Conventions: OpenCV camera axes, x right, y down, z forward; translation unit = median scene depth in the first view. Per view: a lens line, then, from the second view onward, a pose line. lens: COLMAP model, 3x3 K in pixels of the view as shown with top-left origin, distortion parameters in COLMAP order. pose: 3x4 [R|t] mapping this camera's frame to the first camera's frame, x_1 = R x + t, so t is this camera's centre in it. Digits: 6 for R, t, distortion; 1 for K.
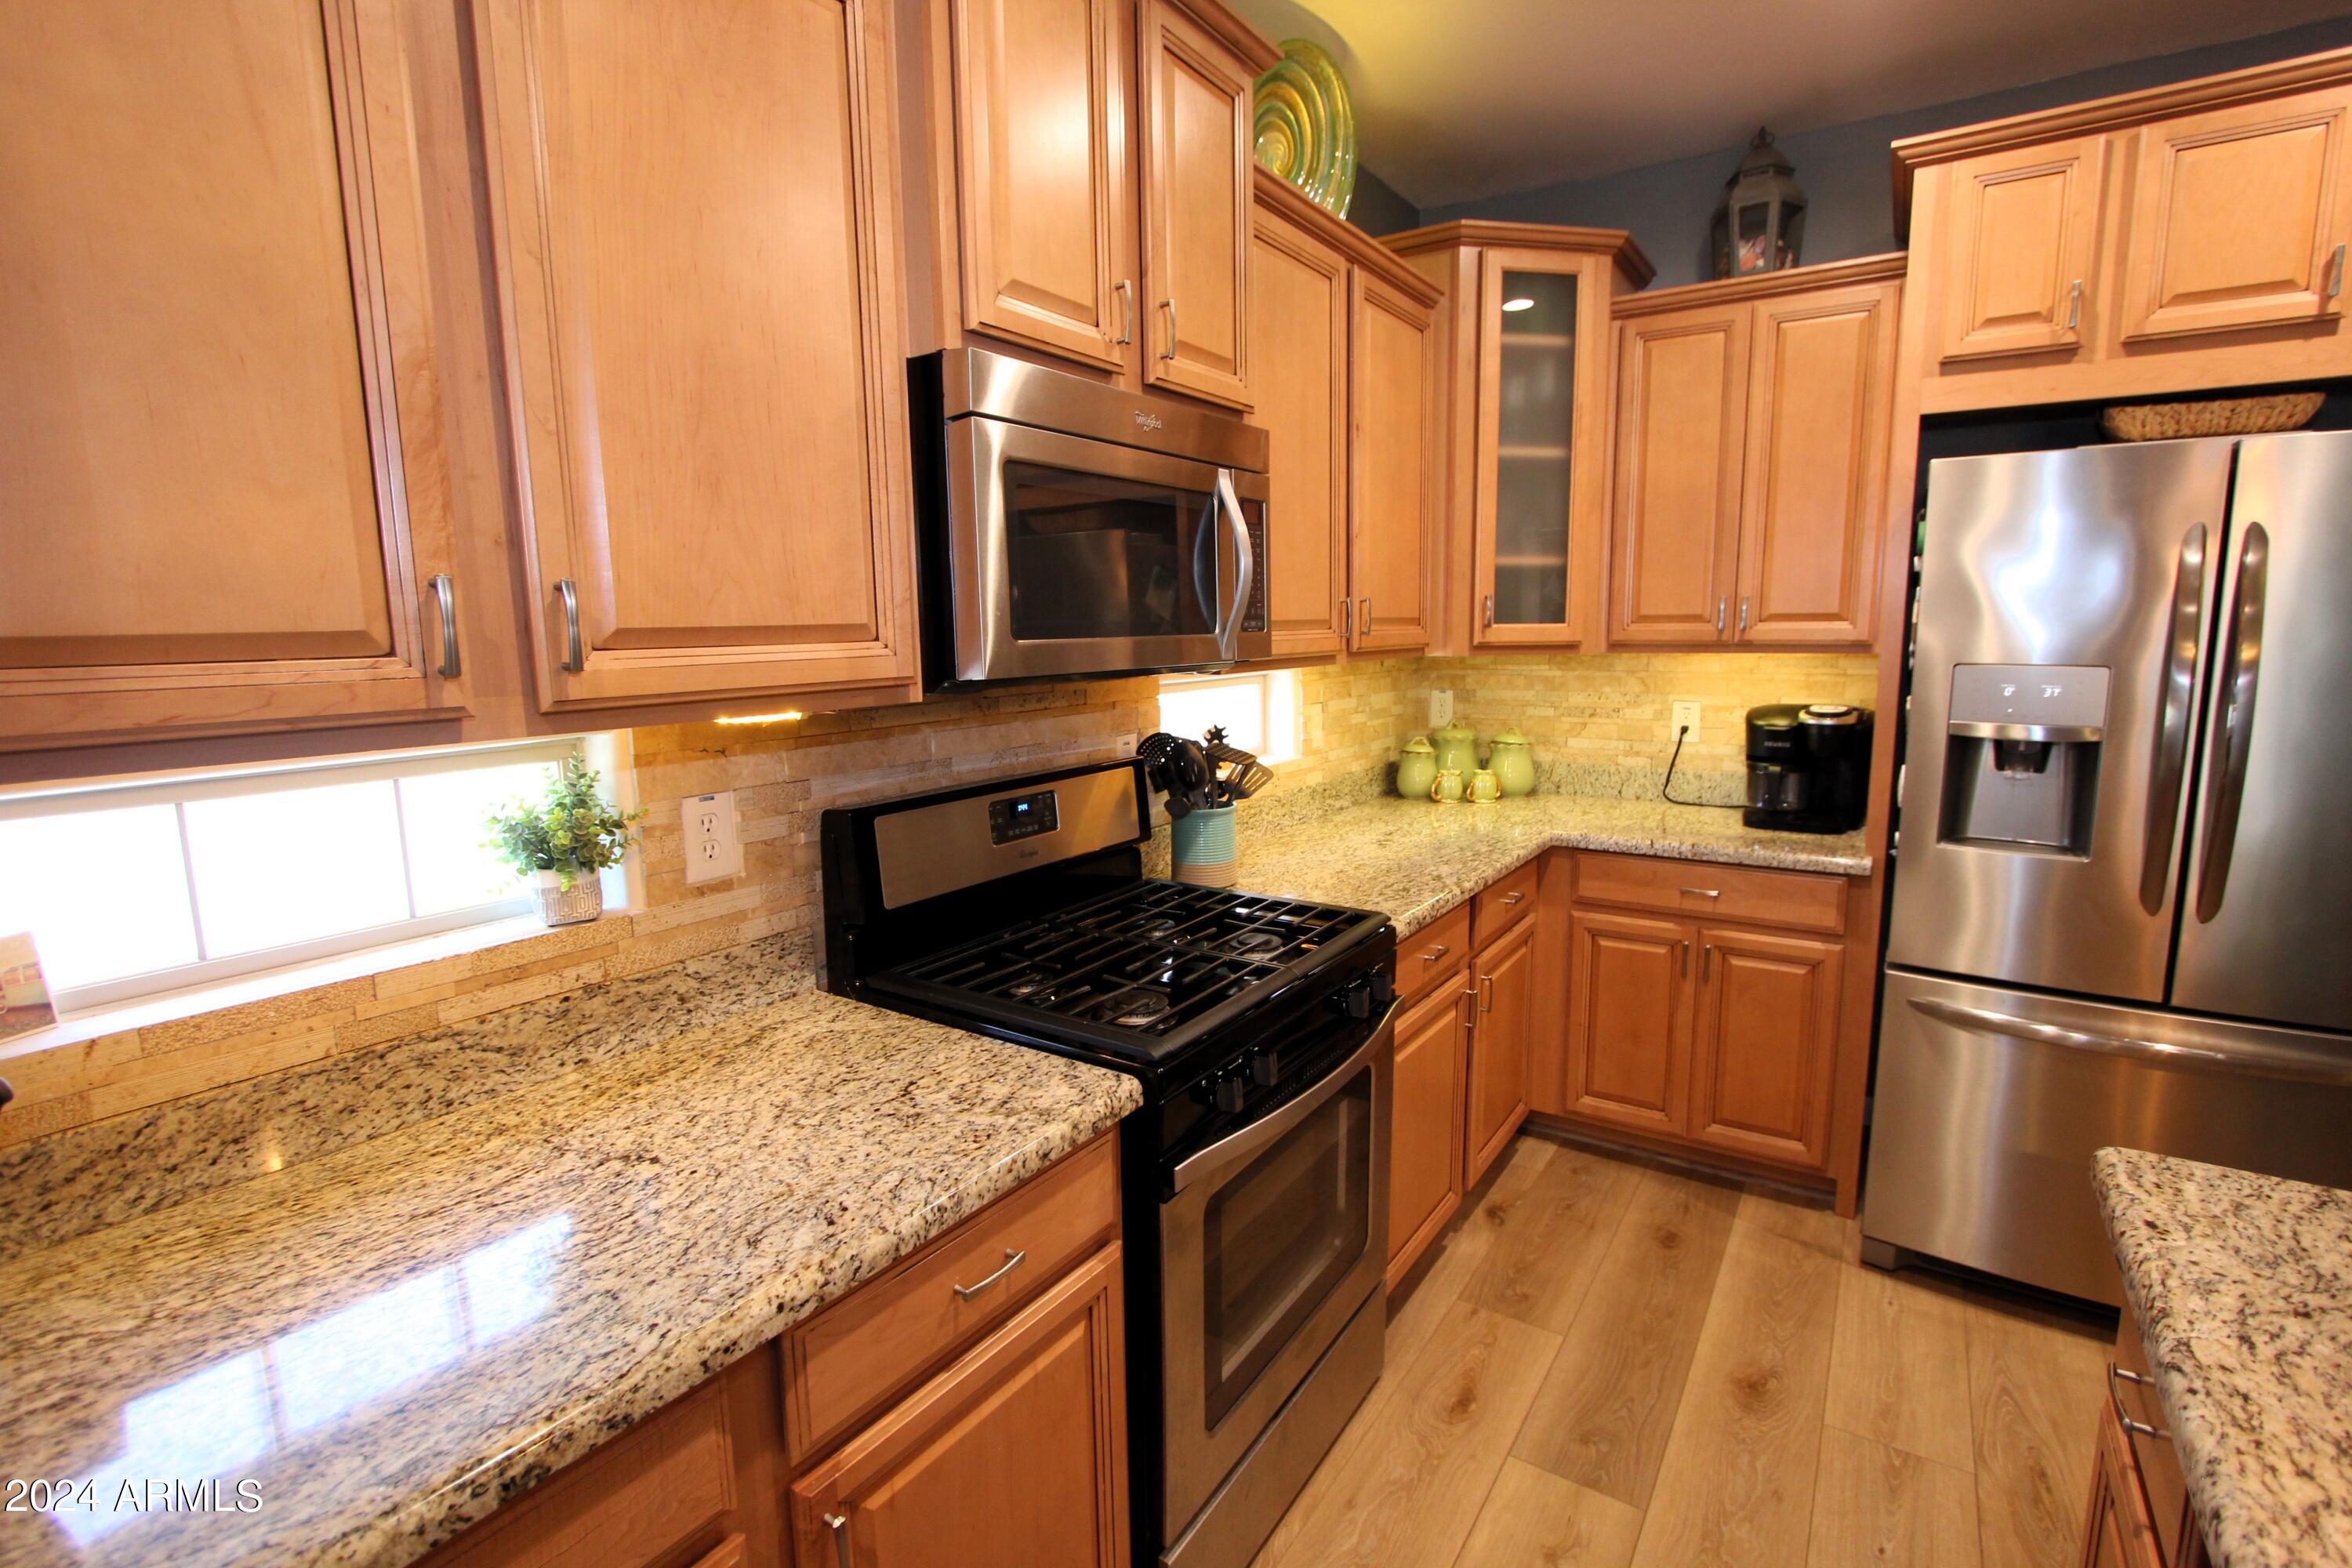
lens RADIAL K [[1086.6, 0, 1191.8], [0, 1086.6, 780.5], [0, 0, 1]] dist [-0.017789, 0.001453]
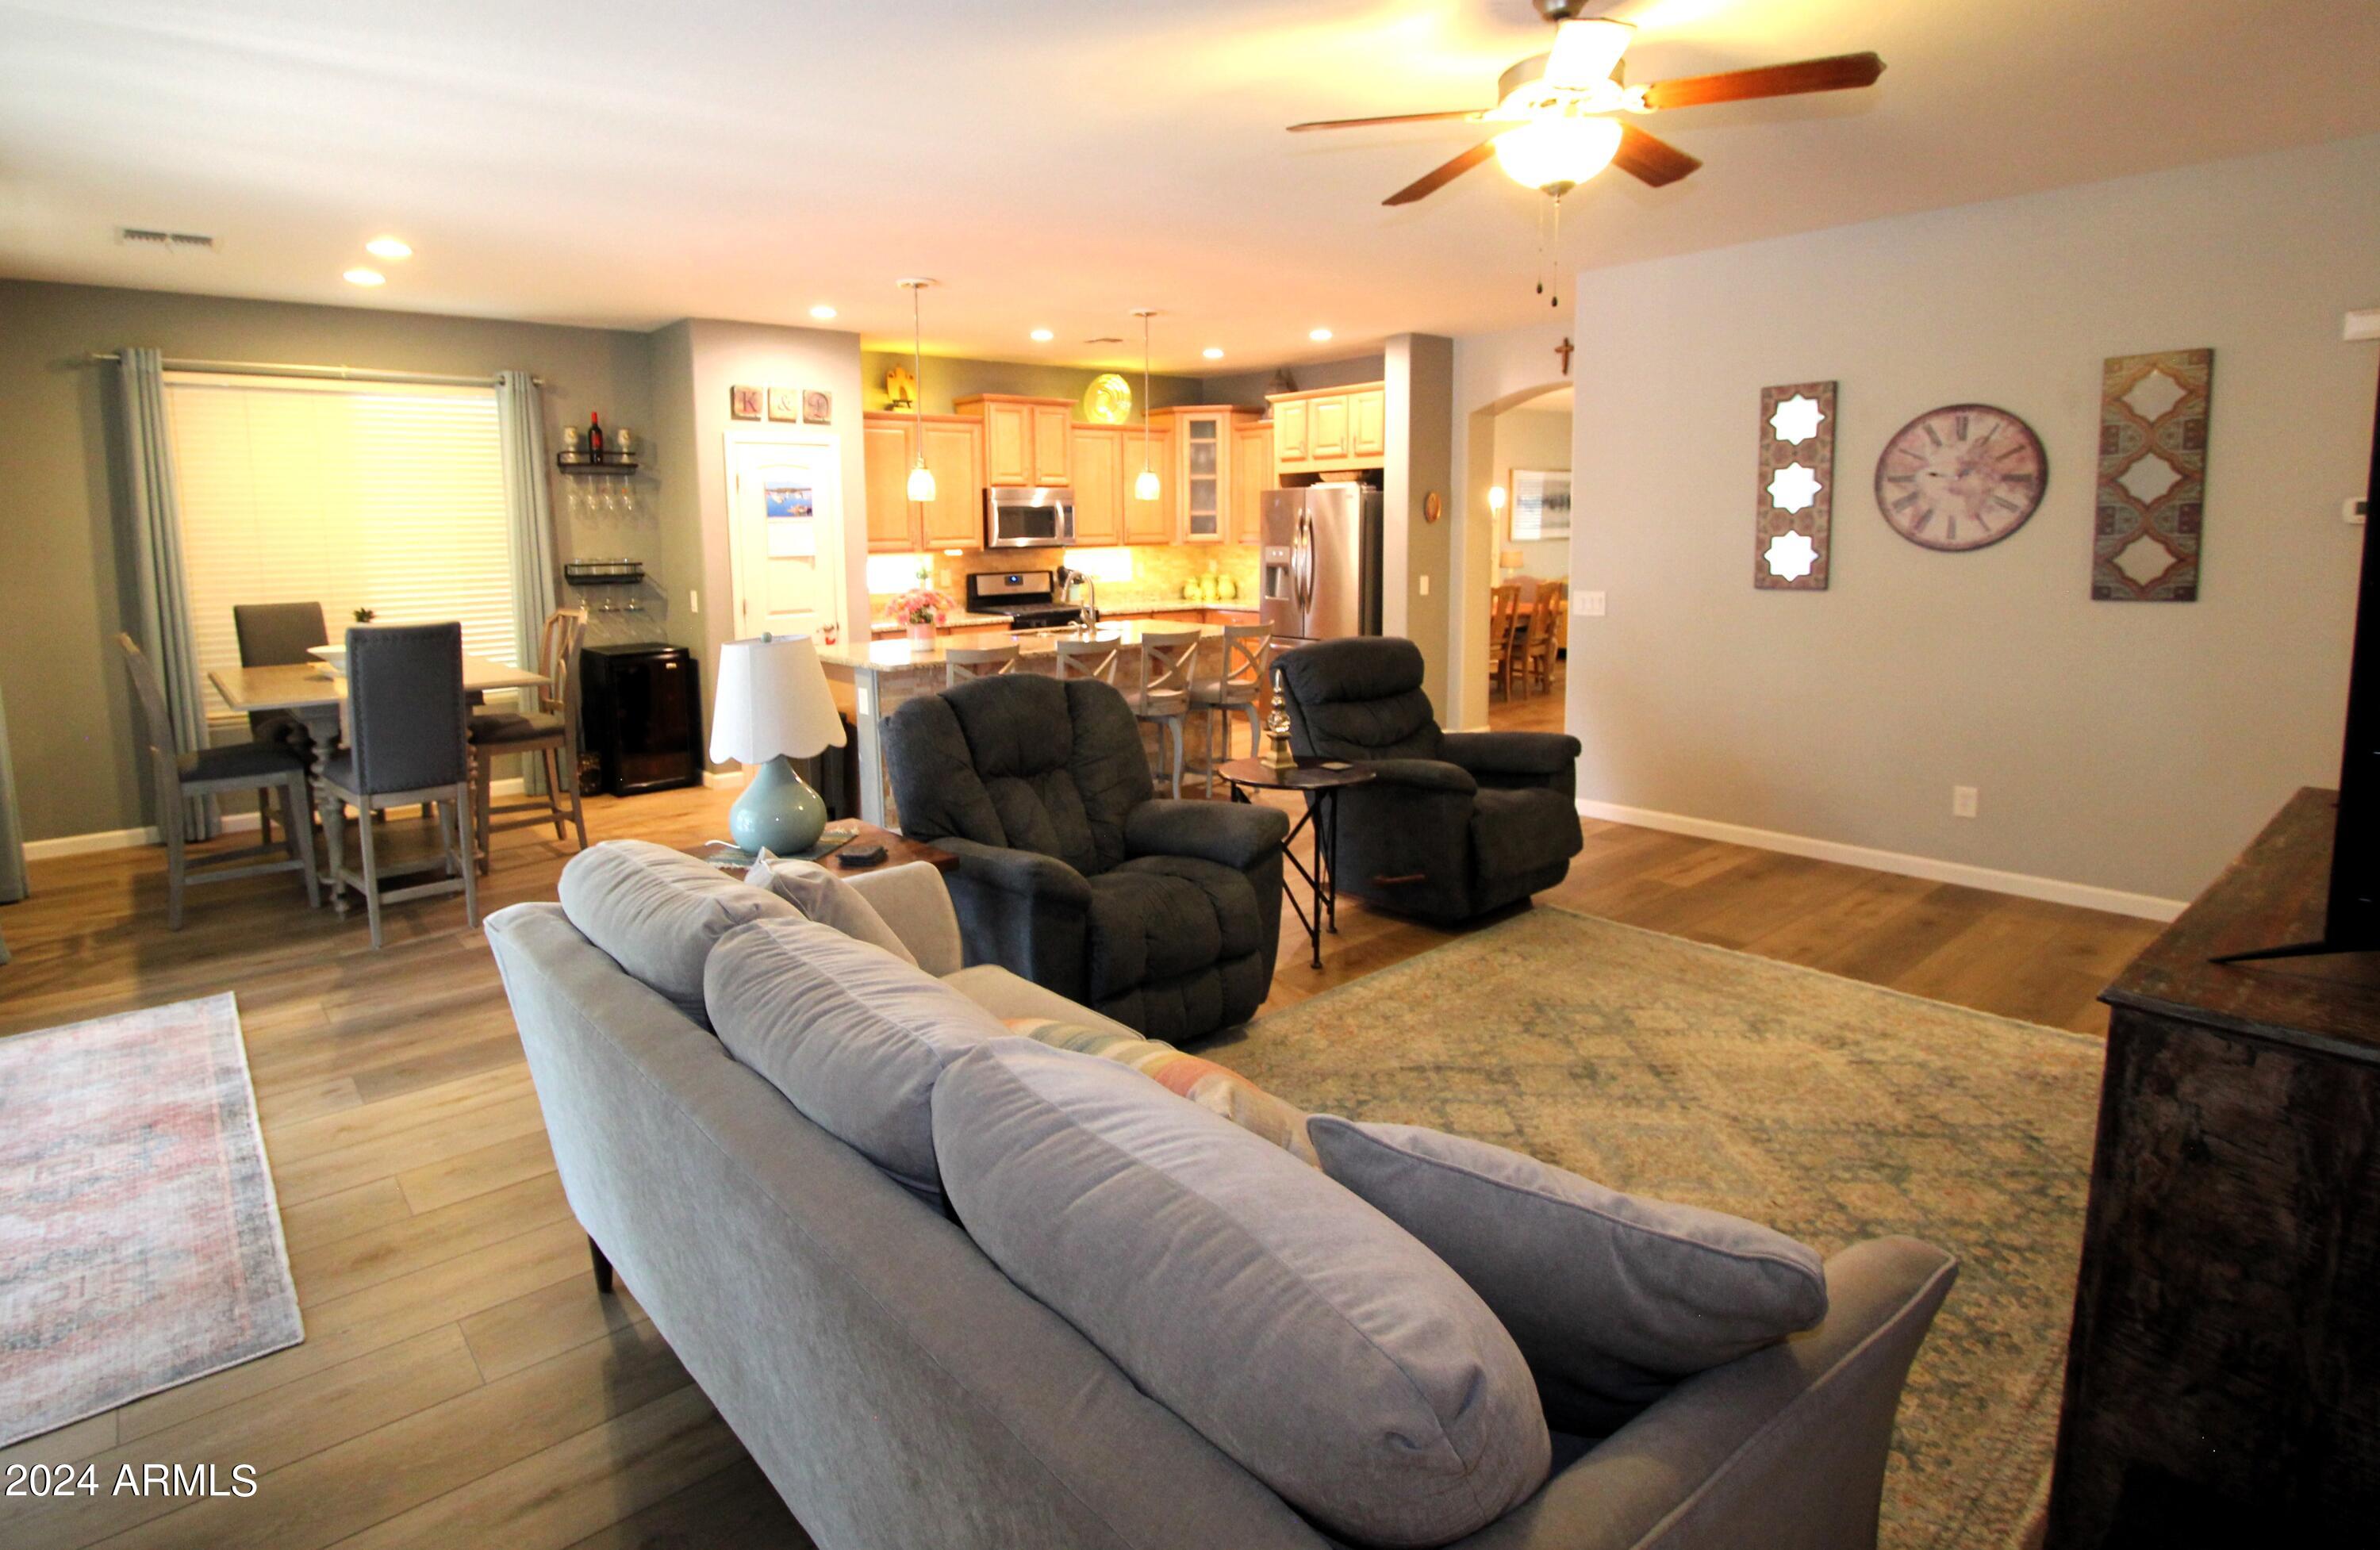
lens RADIAL K [[1222.1, 0, 1100.2], [0, 1222.1, 664.6], [0, 0, 1]] dist [-0.000783, 0.000118]
pose [[0.954808, 0.032287, -0.295463, 1.469216], [-0.040306, 0.998965, -0.021089, 0.412796], [0.294477, 0.032045, 0.955121, -3.192984]]
